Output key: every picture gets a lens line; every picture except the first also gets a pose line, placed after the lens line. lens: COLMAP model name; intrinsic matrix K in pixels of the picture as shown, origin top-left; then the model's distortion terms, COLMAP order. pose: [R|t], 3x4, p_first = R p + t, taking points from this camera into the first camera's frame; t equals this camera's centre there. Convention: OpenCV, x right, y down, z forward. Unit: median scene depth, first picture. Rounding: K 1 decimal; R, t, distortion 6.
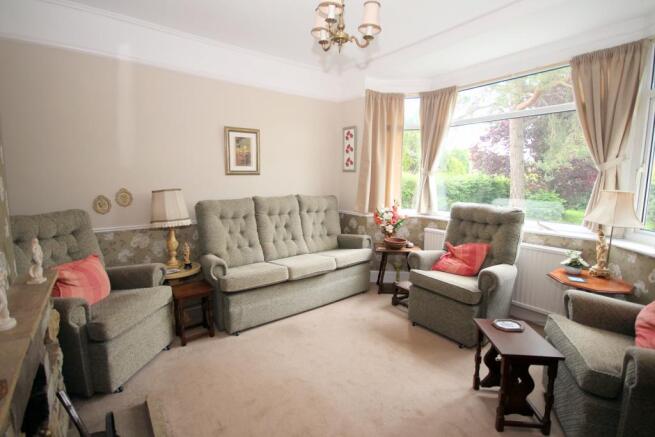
lens RADIAL K [[304.8, 0, 327.5], [0, 304.8, 217.1], [0, 0, 1]] dist [-0.000891, -0.000584]
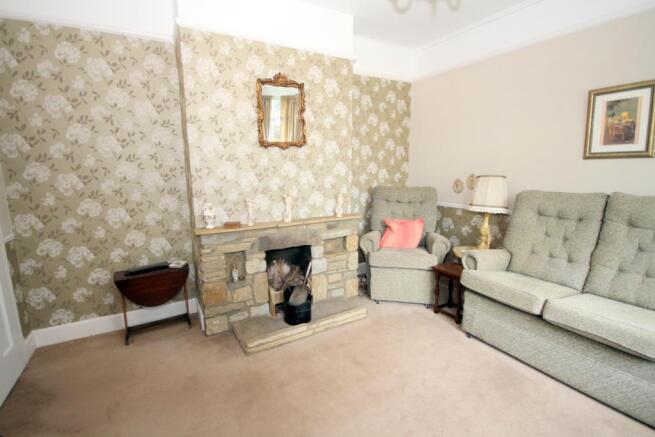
lens RADIAL K [[304.8, 0, 327.6], [0, 304.8, 215.9], [0, 0, 1]] dist [-0.000891, -0.000584]
pose [[-0.121607, 0.163625, -0.978999, 0.504104], [-0.115733, 0.977254, 0.177710, -0.069555], [0.985808, 0.134914, -0.099904, 0.528327]]
